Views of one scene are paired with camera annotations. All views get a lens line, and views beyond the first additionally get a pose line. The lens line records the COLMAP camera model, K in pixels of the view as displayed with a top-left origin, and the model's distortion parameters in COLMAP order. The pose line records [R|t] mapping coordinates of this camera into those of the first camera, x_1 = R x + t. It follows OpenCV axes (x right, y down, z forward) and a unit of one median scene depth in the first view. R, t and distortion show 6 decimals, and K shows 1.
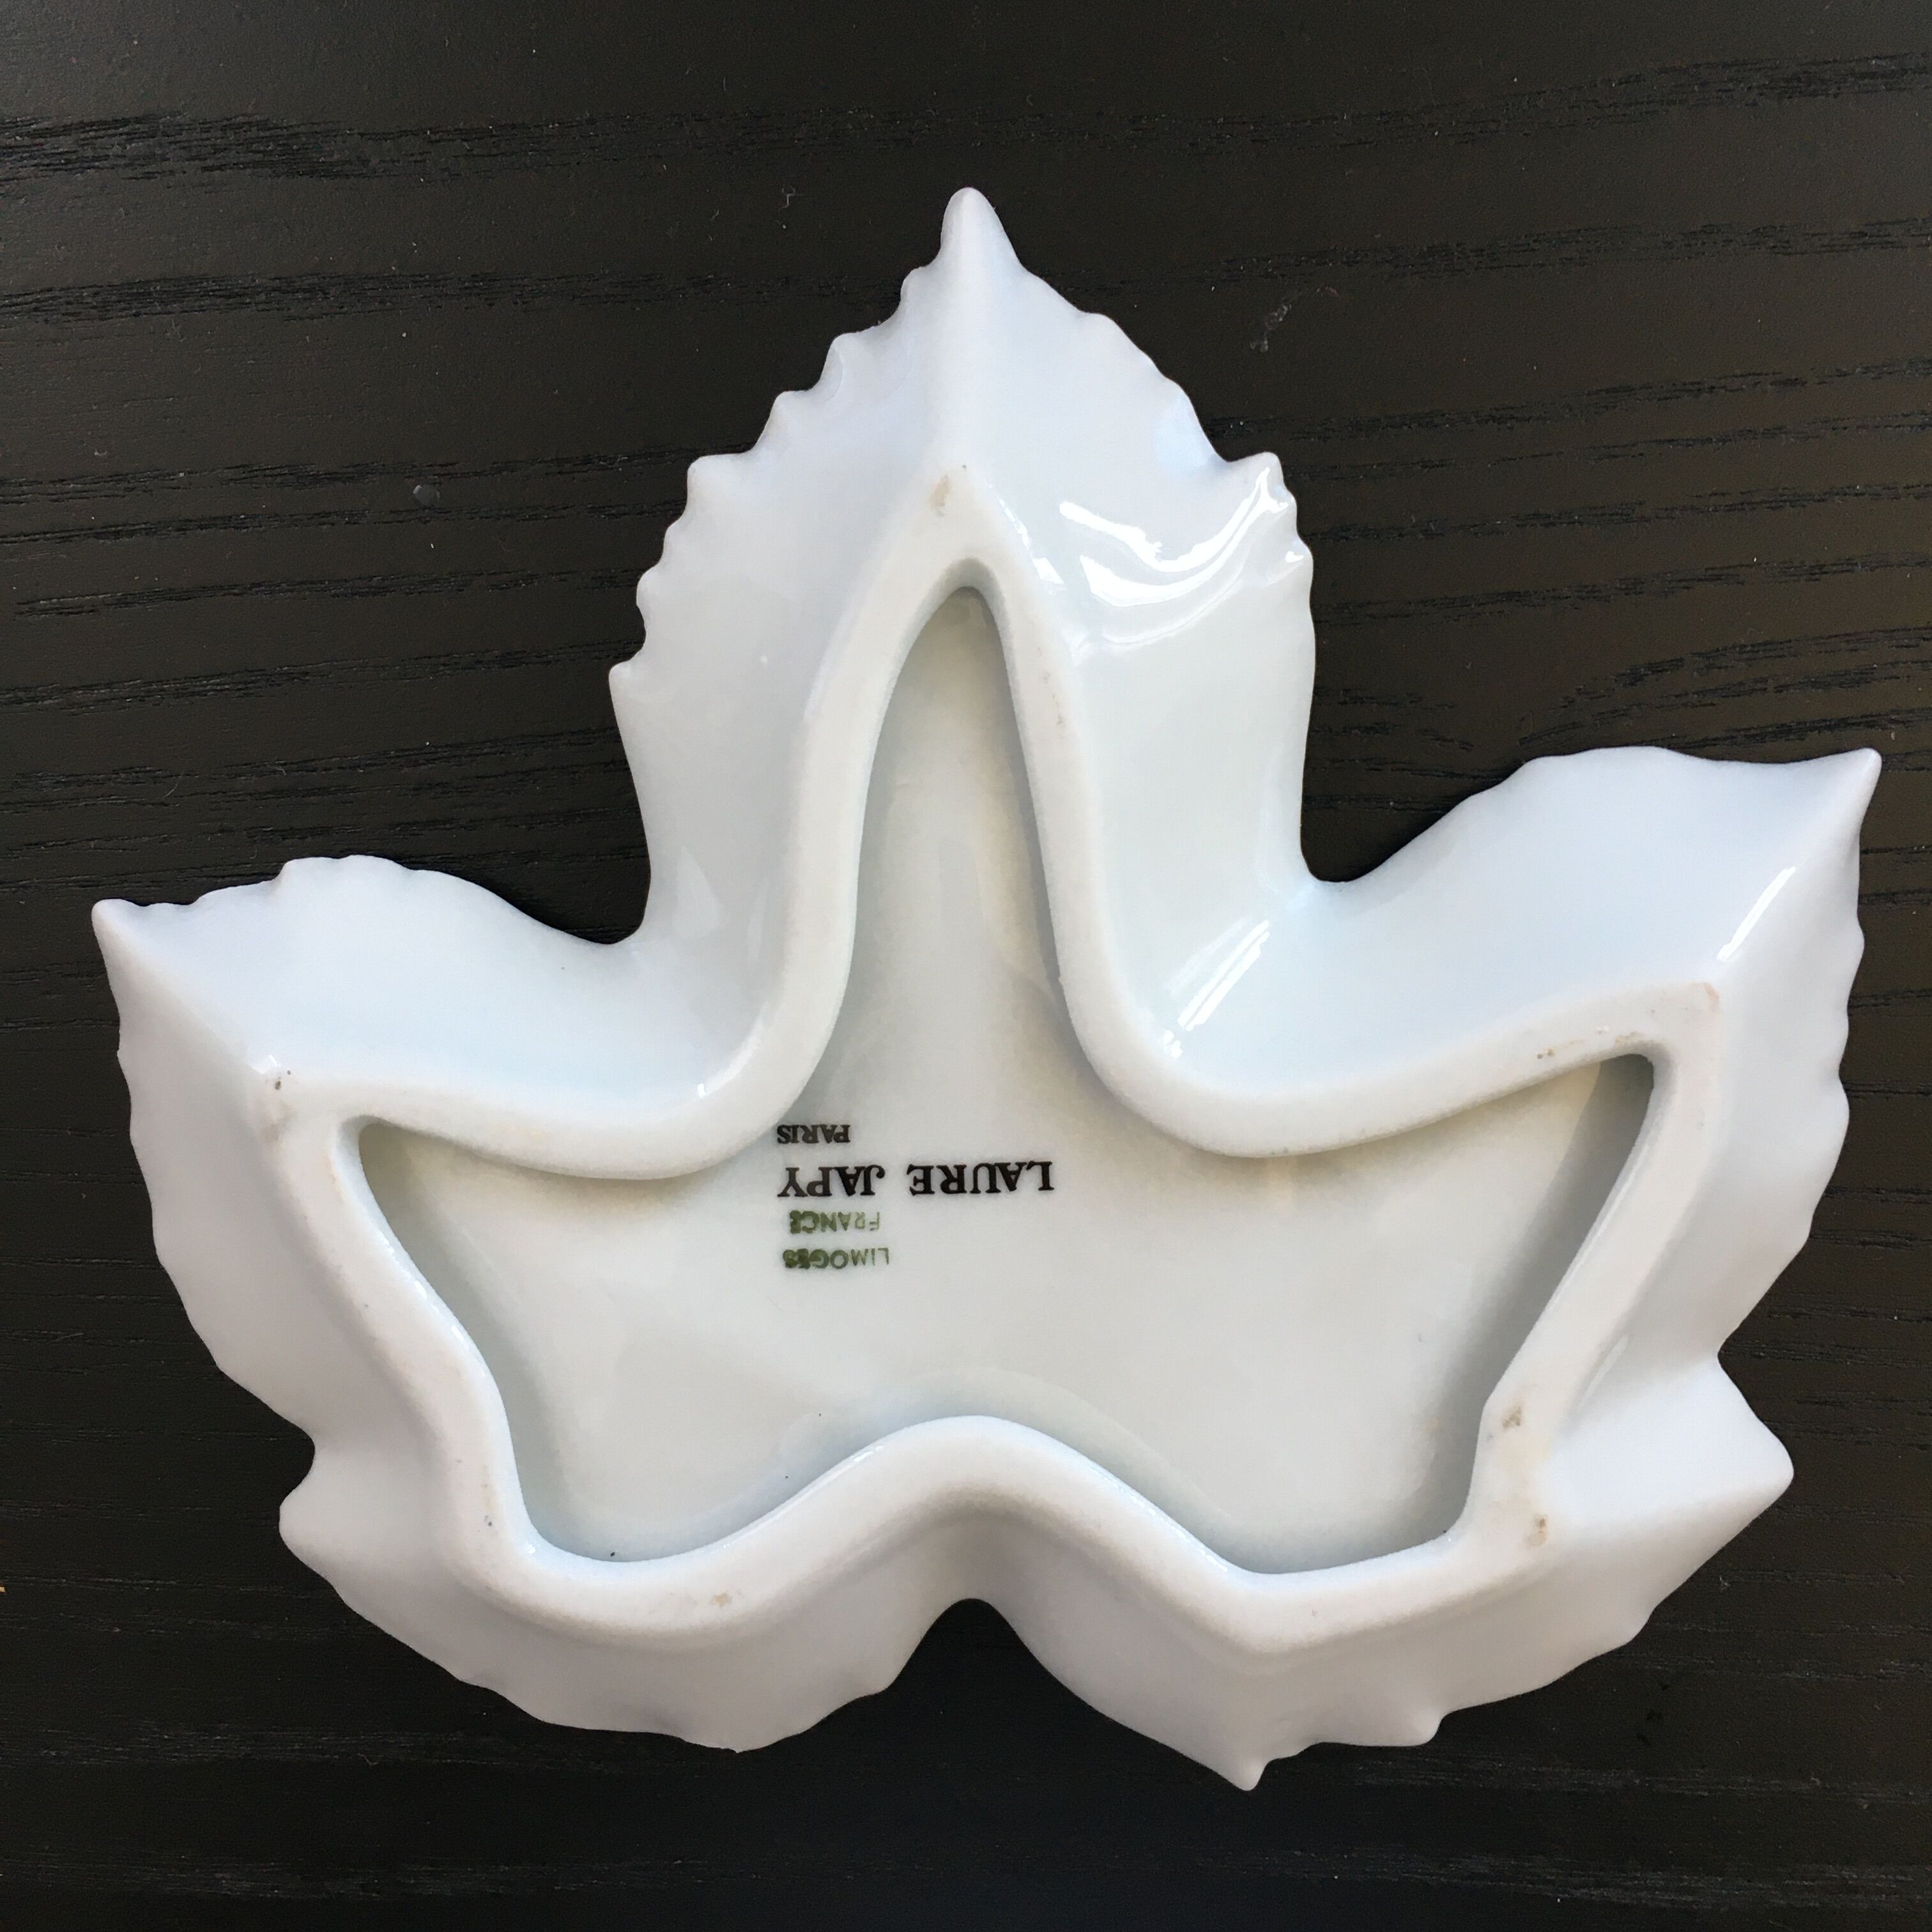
lens RADIAL K [[2619.2, 0, 948.5], [0, 2619.2, 940.2], [0, 0, 1]] dist [0.009309, 0.000000]
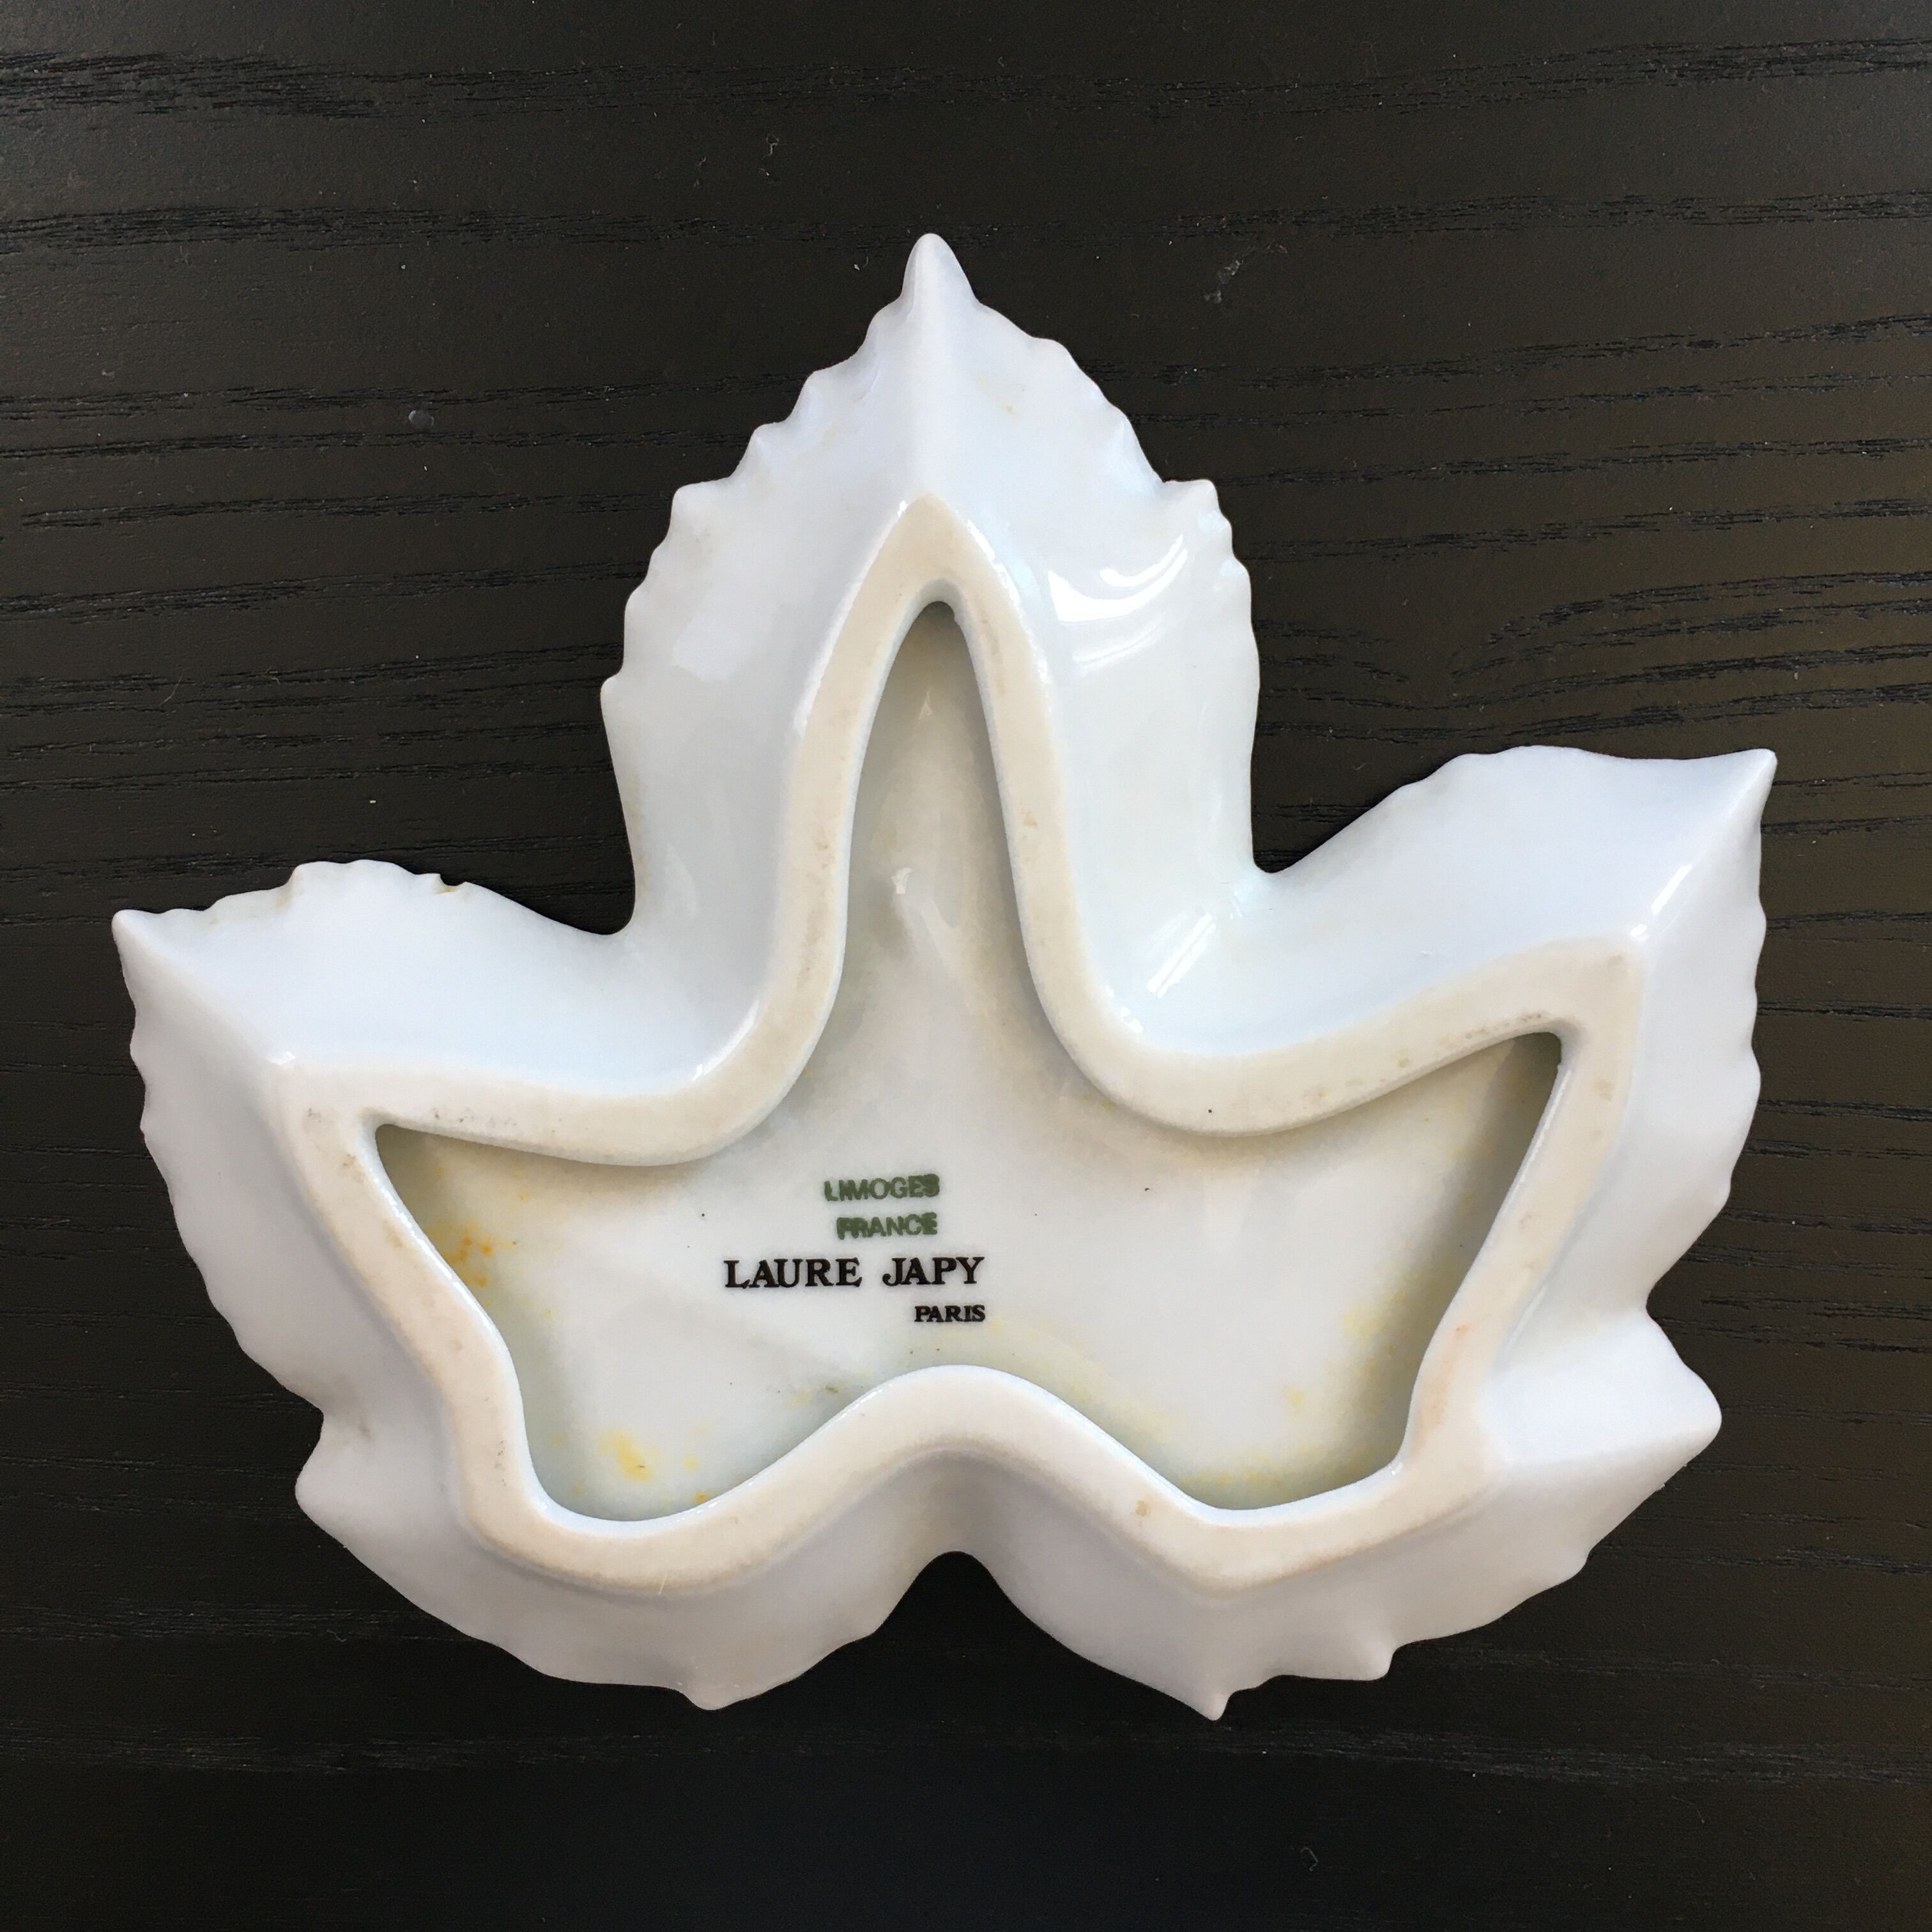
lens RADIAL K [[3201.6, 0, 970.2], [0, 3201.6, 972.8], [0, 0, 1]] dist [0.007824, 0.000000]
pose [[0.998934, 0.015219, 0.043587, -0.032208], [-0.015015, 0.999875, -0.005012, 0.054988], [-0.043658, 0.004352, 0.999037, -0.292356]]
